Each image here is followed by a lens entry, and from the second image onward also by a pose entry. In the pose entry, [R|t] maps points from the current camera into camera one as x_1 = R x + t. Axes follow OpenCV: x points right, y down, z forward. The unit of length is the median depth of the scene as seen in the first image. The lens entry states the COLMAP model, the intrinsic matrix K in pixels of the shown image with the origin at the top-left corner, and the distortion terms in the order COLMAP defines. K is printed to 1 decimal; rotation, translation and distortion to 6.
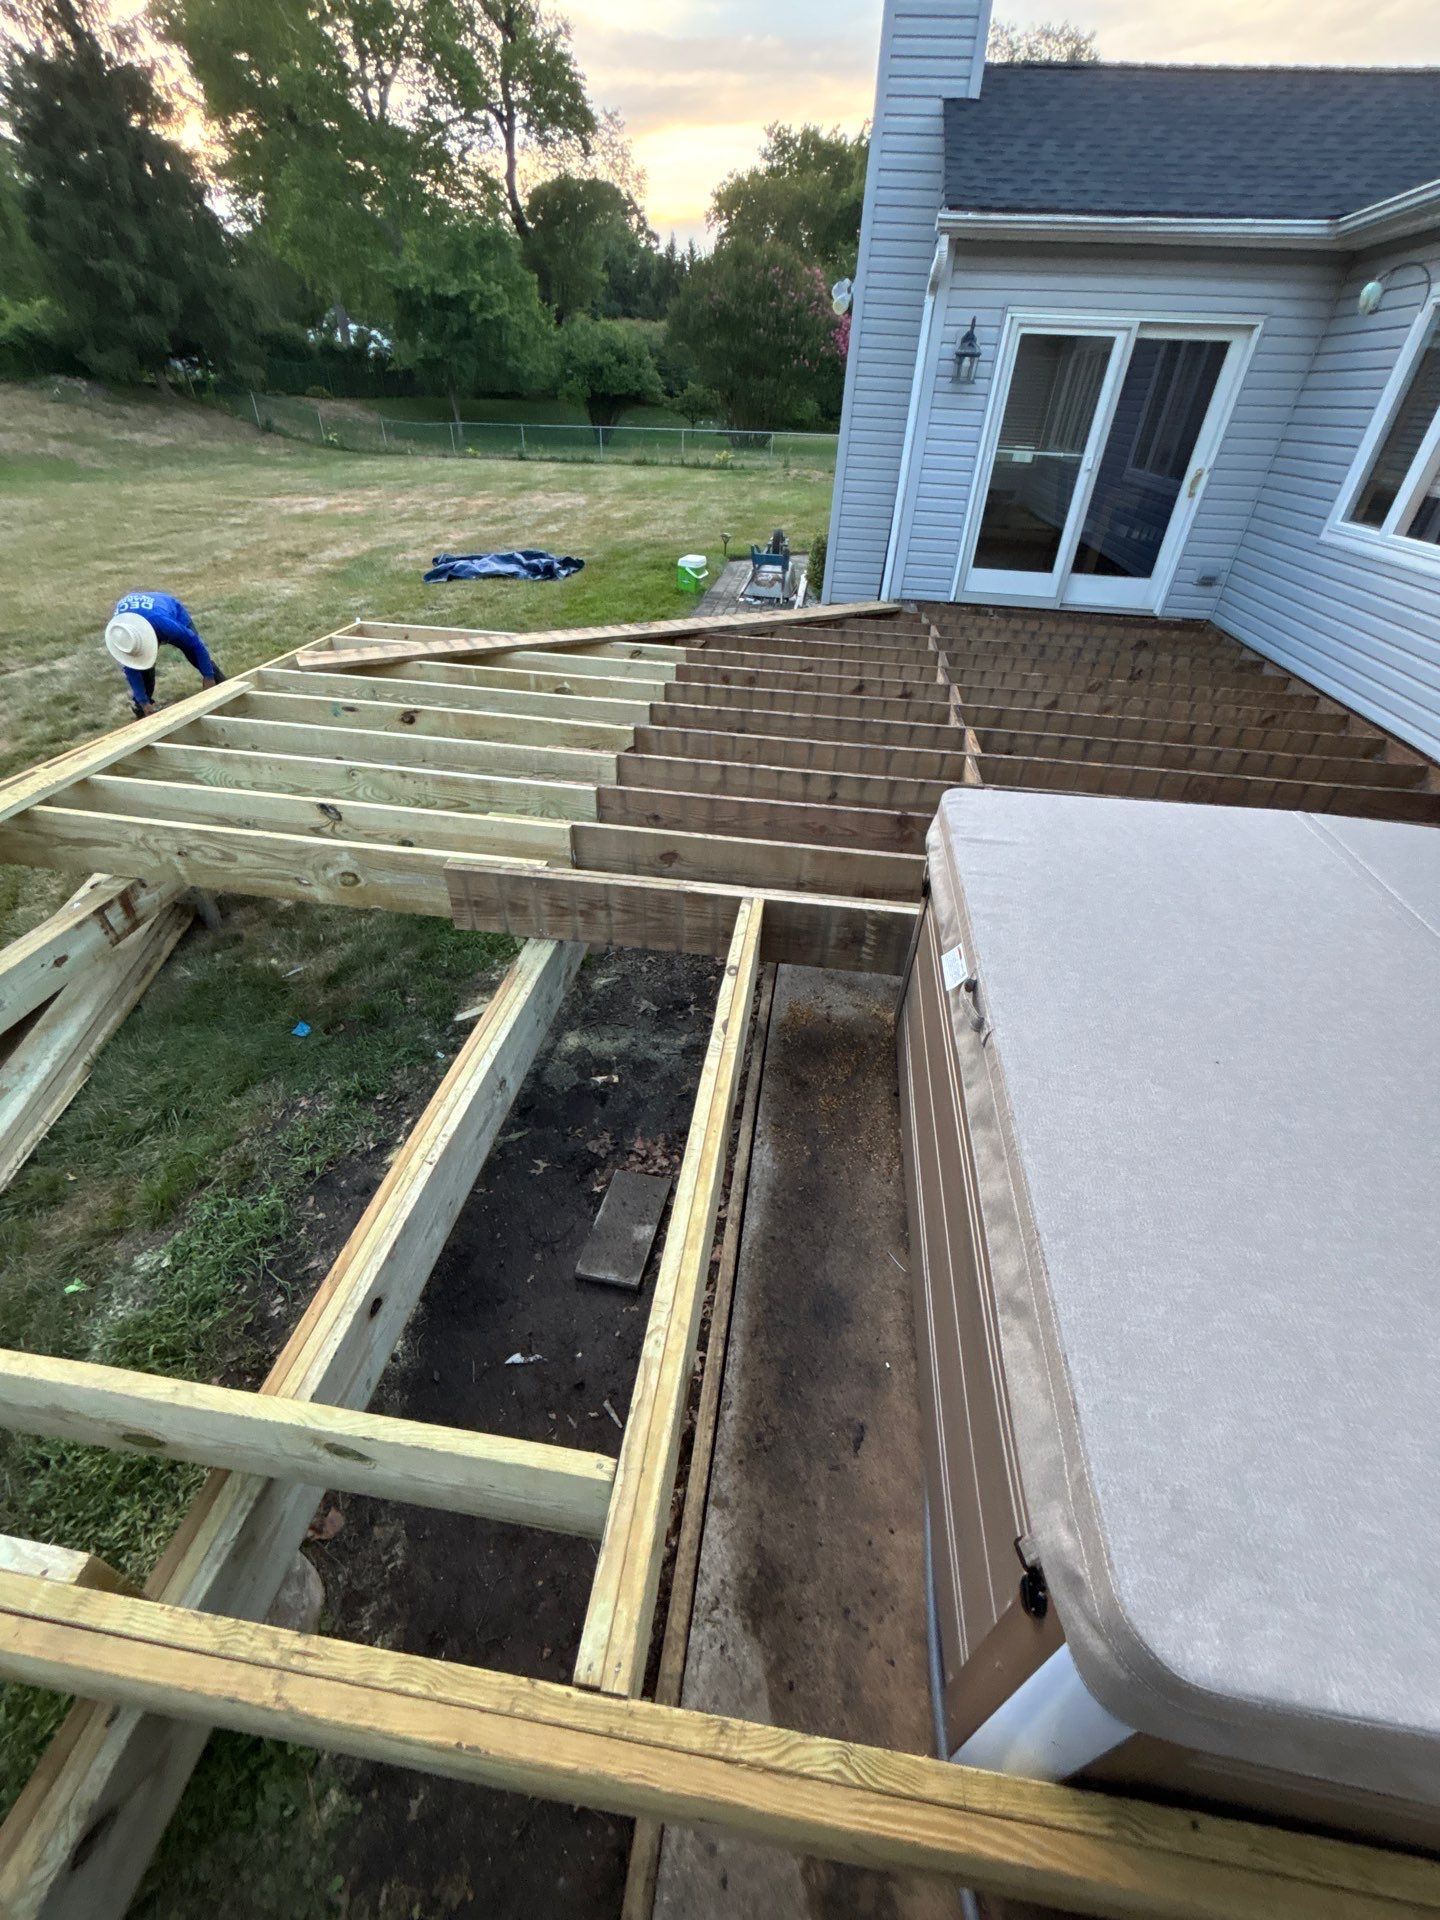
lens RADIAL K [[775.6, 0, 713.7], [0, 775.6, 958.0], [0, 0, 1]] dist [-0.000157, 0.000189]
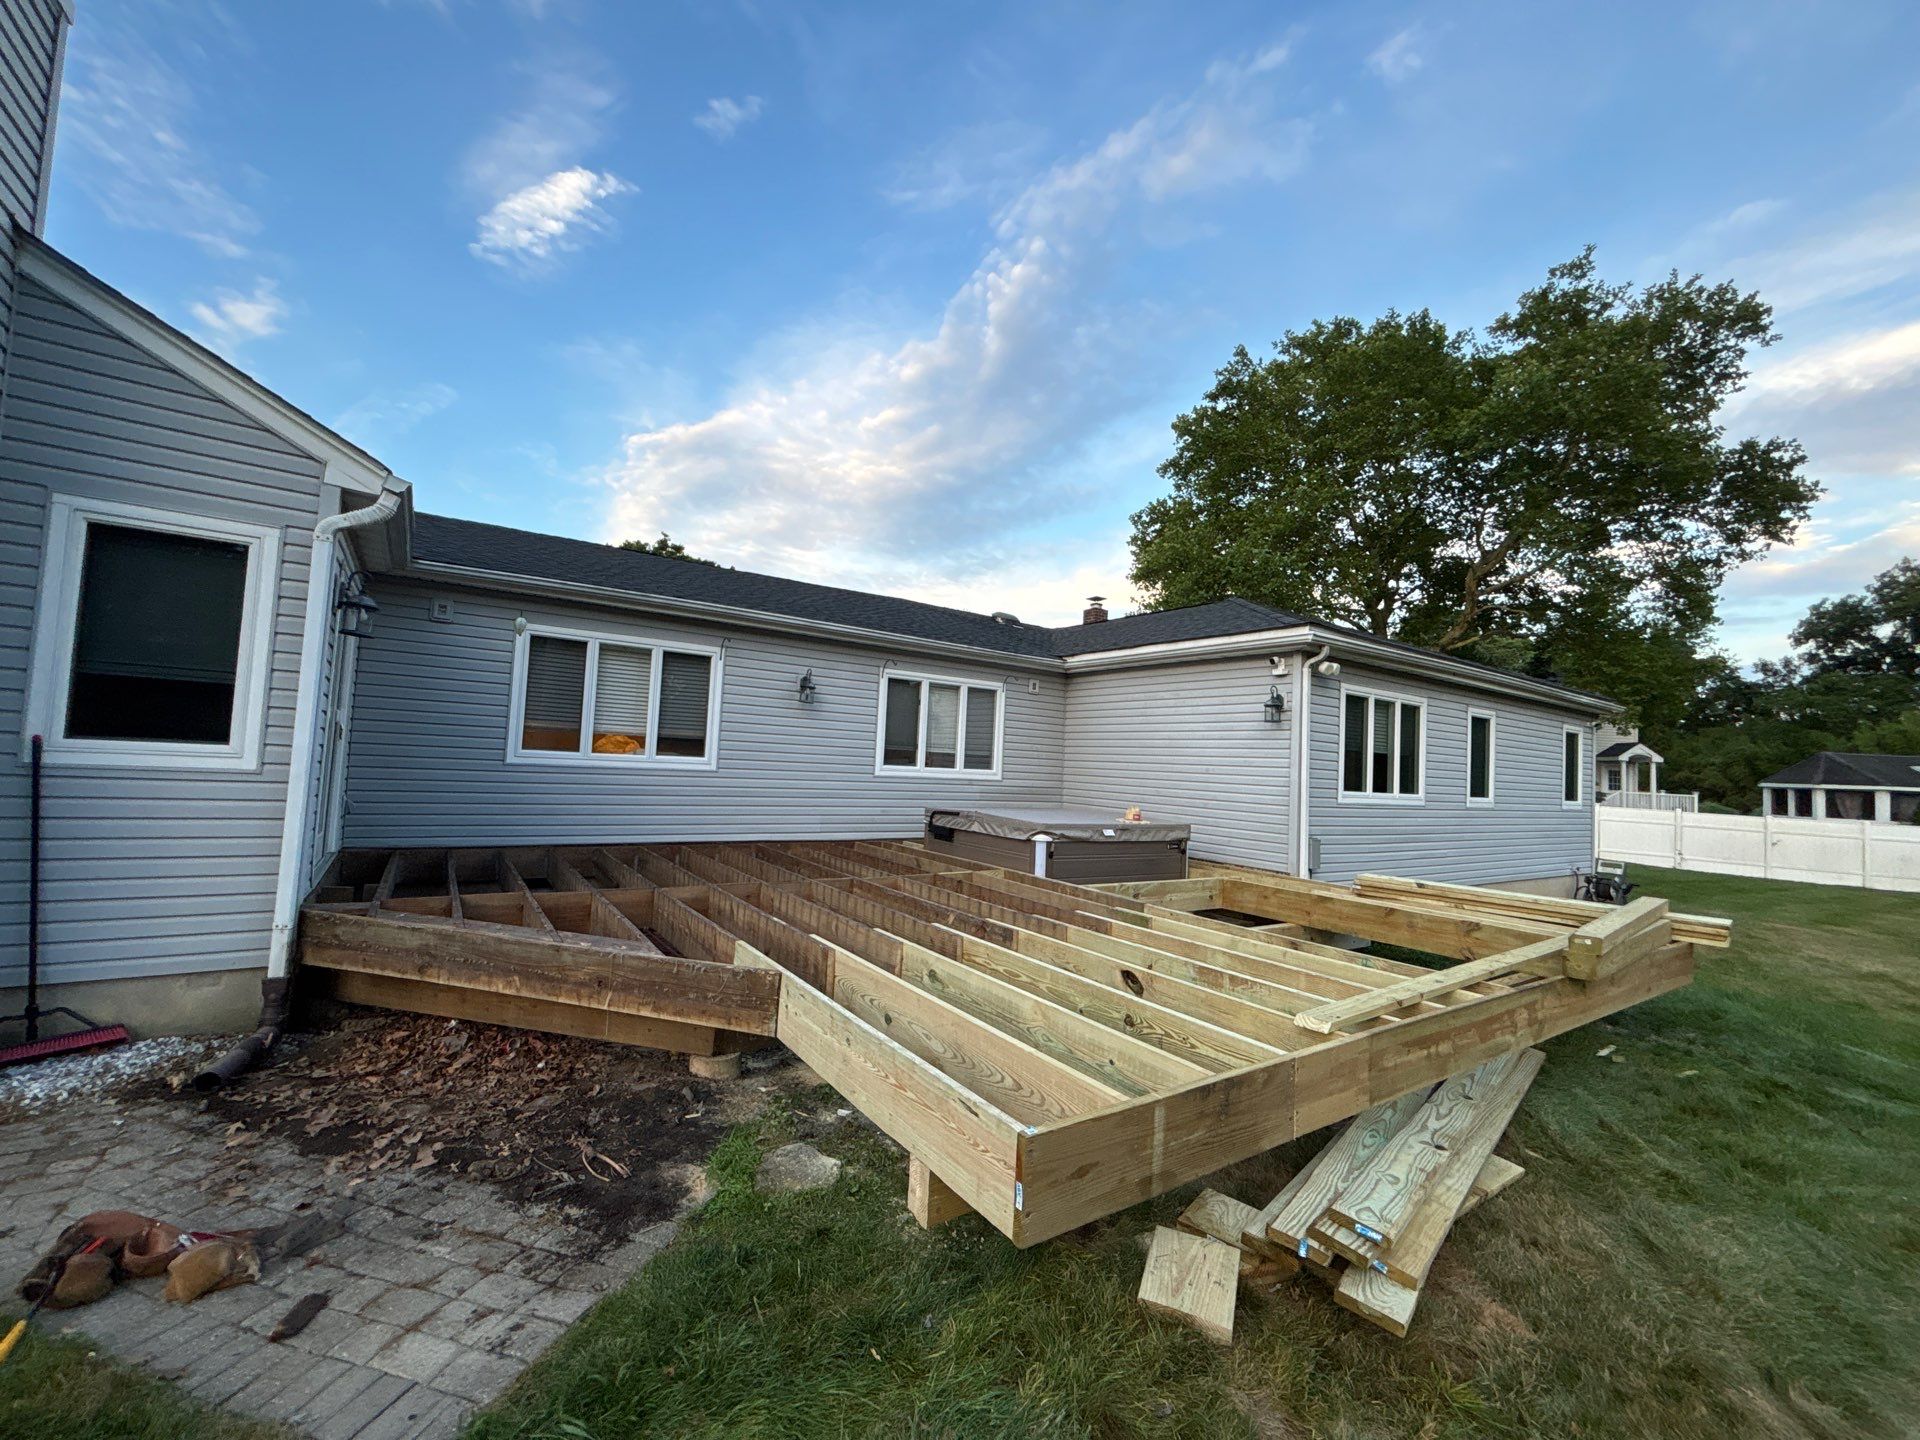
lens RADIAL K [[775.6, 0, 963.0], [0, 775.6, 722.8], [0, 0, 1]] dist [-0.000157, 0.000189]
pose [[-0.670251, -0.030067, 0.741526, -0.615577], [0.375853, 0.847810, 0.374102, -0.646124], [-0.639921, 0.529447, -0.556945, 0.966529]]
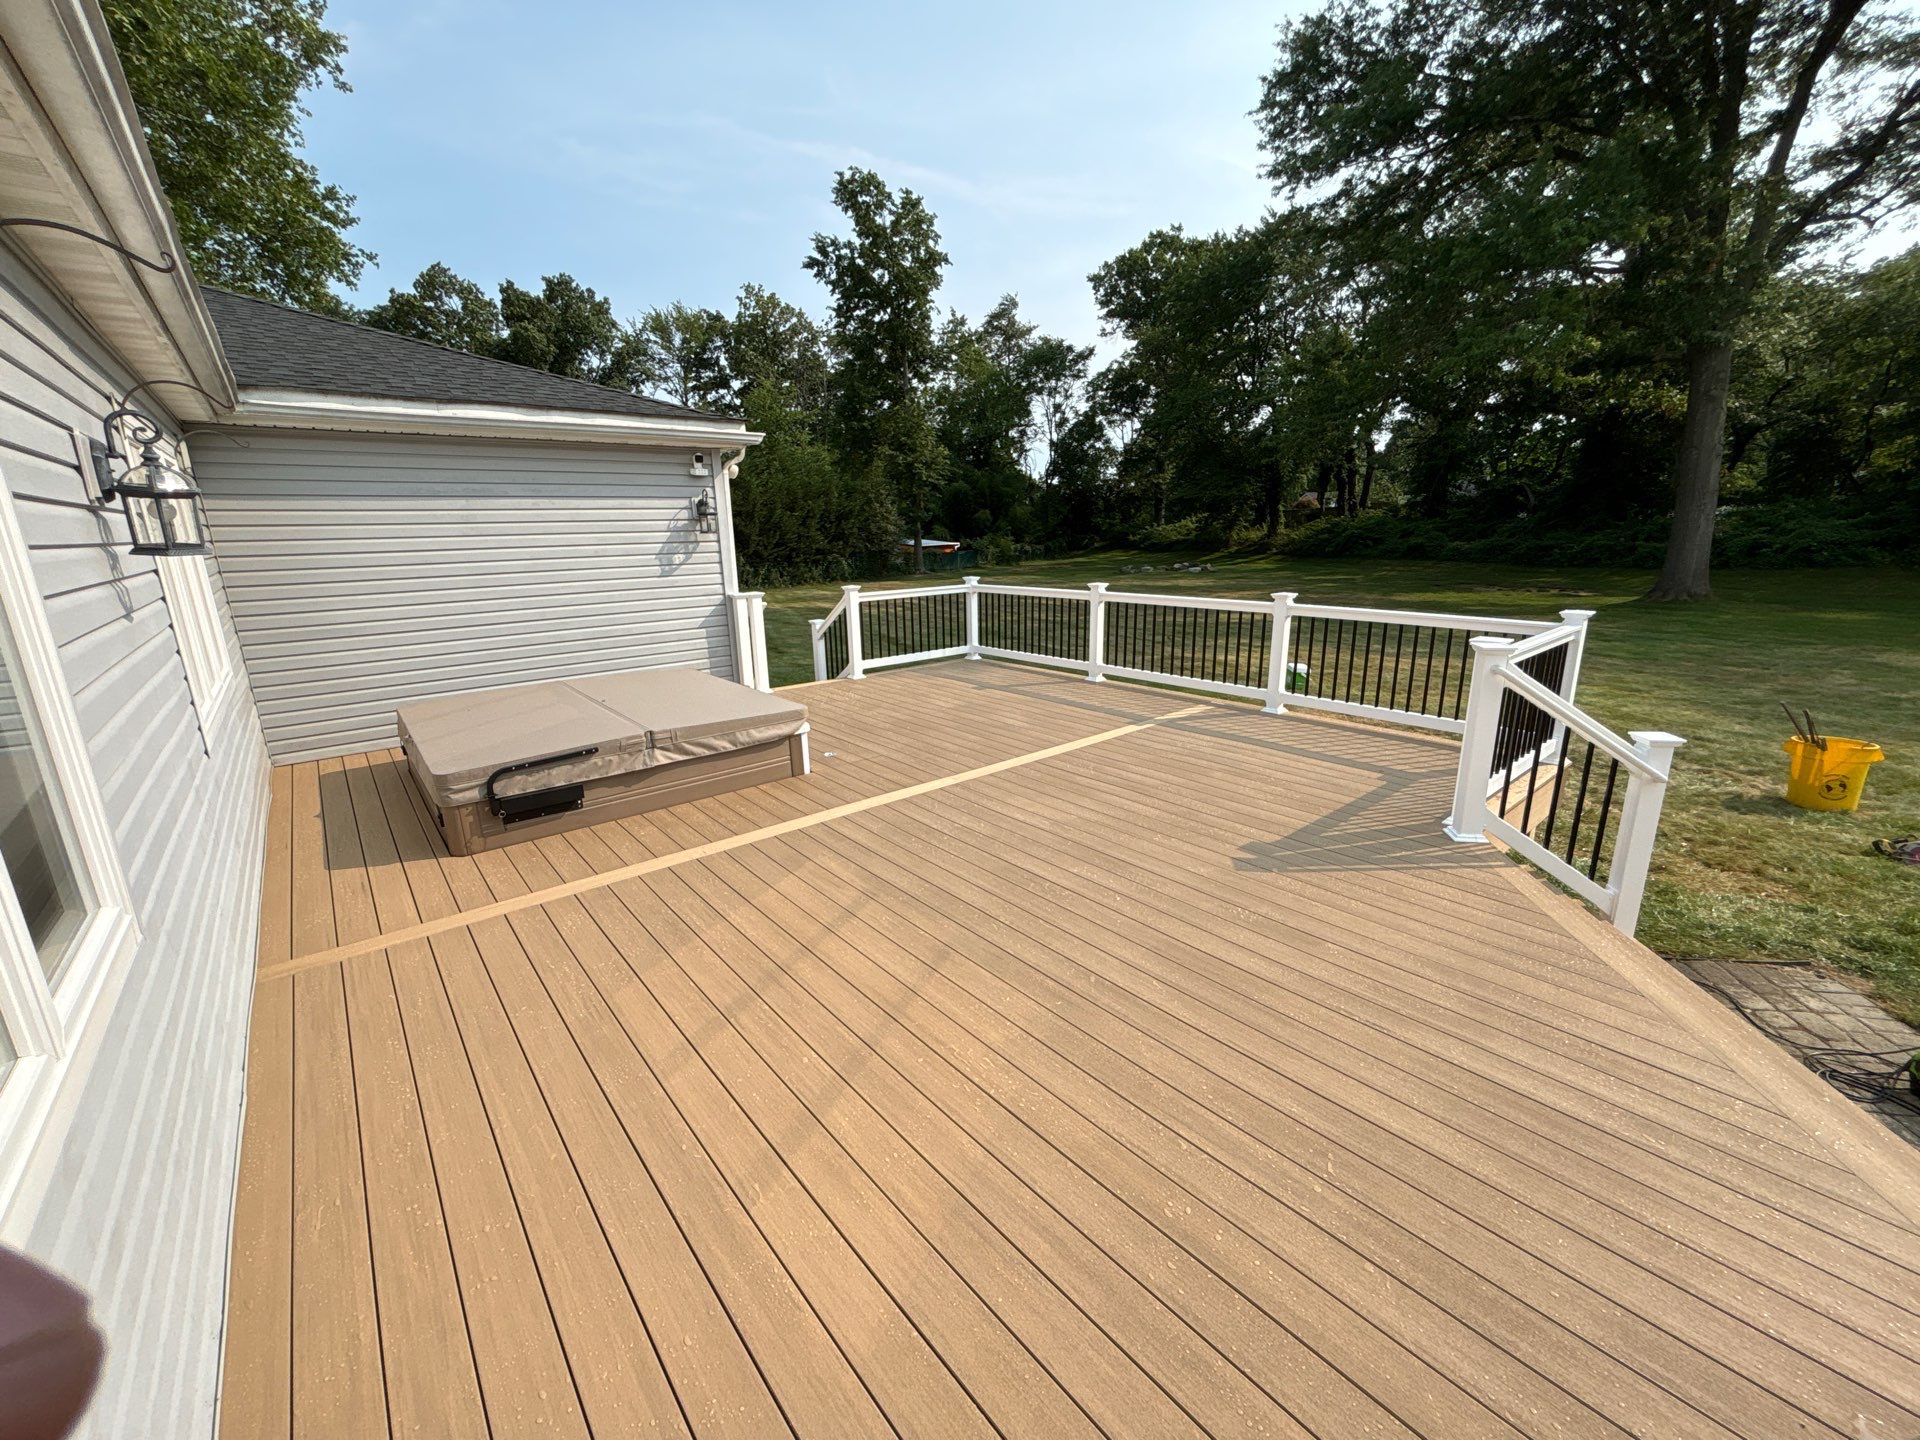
lens RADIAL K [[775.6, 0, 951.8], [0, 775.6, 722.0], [0, 0, 1]] dist [-0.000157, 0.000189]
pose [[-0.670348, 0.157809, -0.725072, 0.580372], [-0.443695, 0.697968, 0.562117, -0.573317], [0.594784, 0.698525, -0.397862, 0.775651]]
